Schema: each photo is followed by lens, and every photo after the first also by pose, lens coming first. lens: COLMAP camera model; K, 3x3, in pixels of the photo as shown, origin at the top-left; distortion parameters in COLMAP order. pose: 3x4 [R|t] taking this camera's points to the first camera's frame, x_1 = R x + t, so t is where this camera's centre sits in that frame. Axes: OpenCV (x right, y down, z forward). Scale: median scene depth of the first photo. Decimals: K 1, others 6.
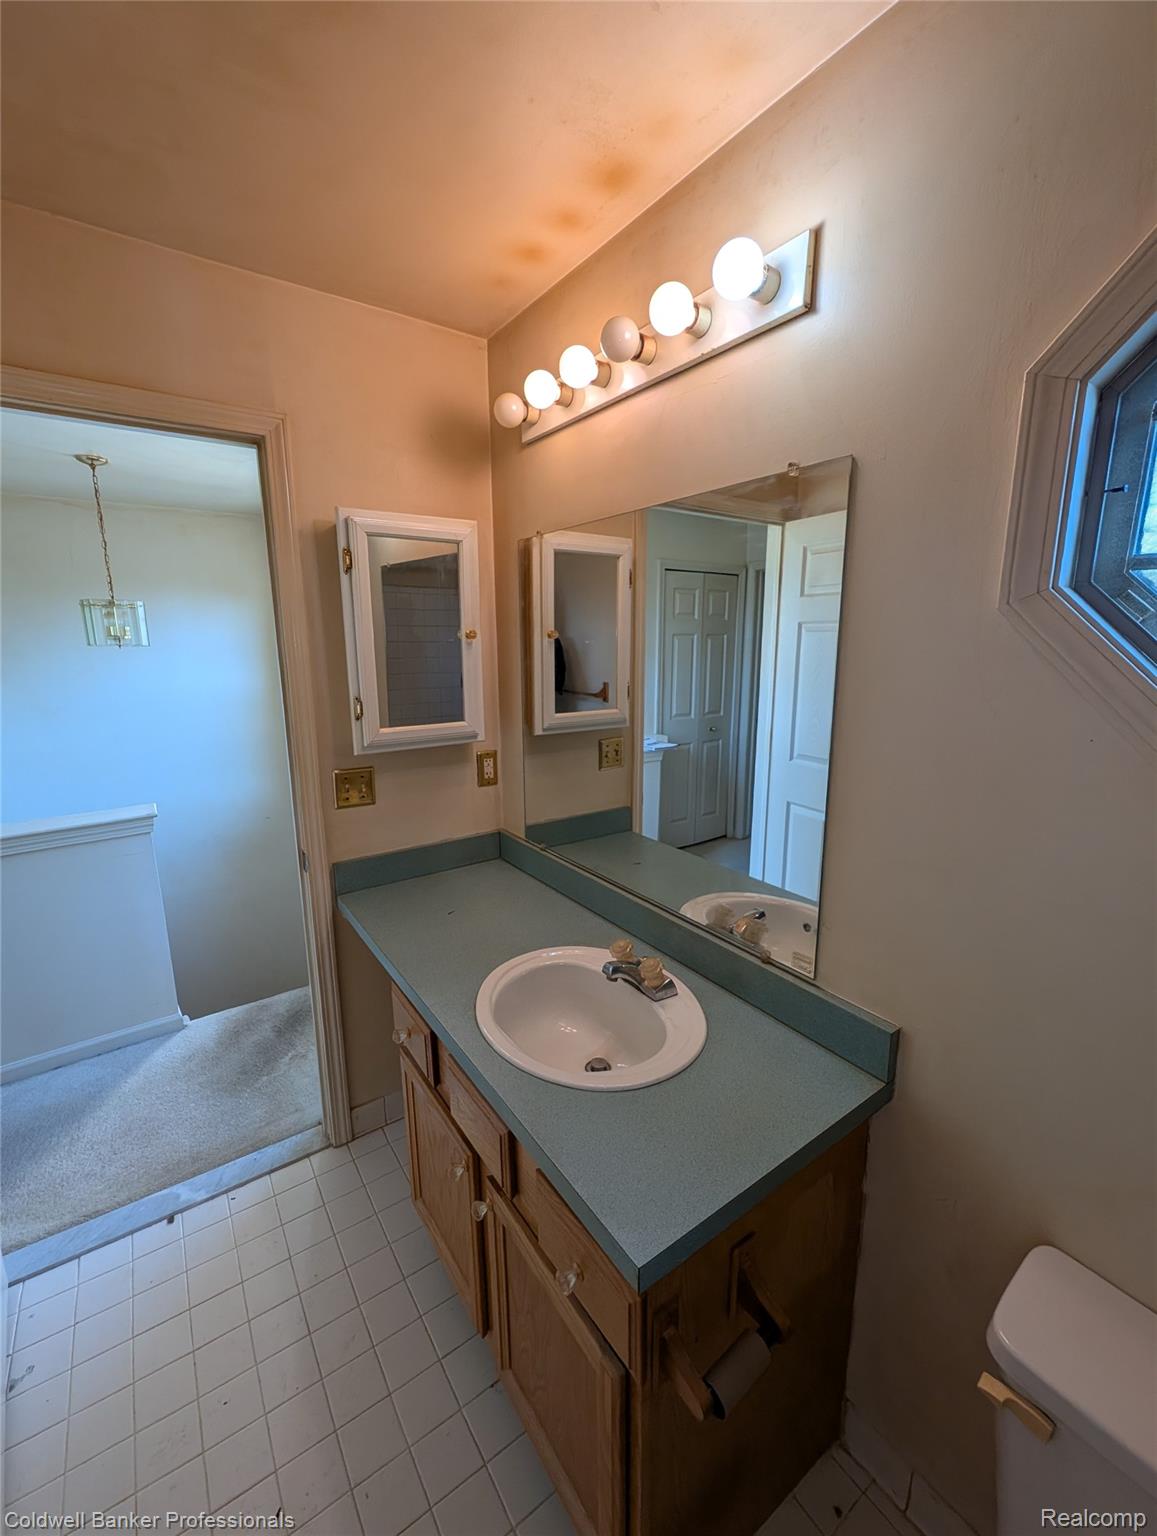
lens RADIAL K [[633.2, 0, 579.6], [0, 633.2, 765.7], [0, 0, 1]] dist [0.000346, 0.000059]
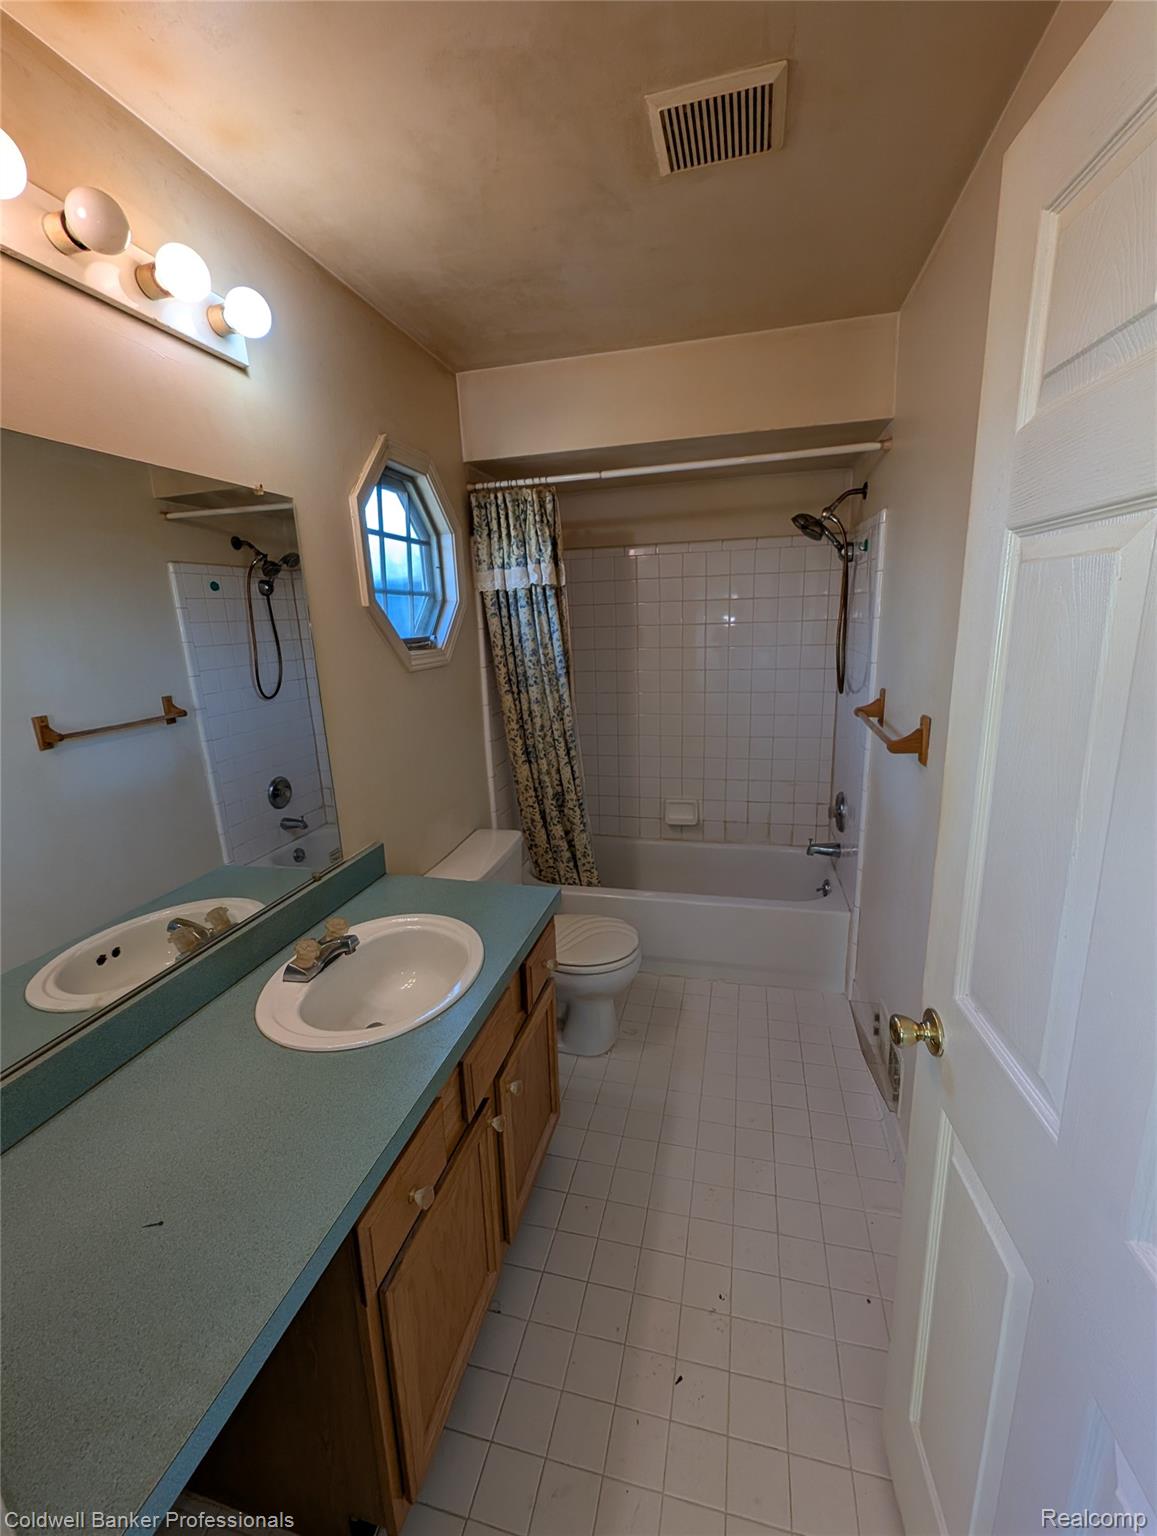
lens RADIAL K [[633.2, 0, 579.6], [0, 633.2, 765.7], [0, 0, 1]] dist [0.000346, 0.000059]
pose [[-0.650471, -0.153379, 0.743883, -1.026453], [0.188091, 0.916363, 0.353414, -0.256381], [-0.735873, 0.369804, -0.567218, 1.321500]]
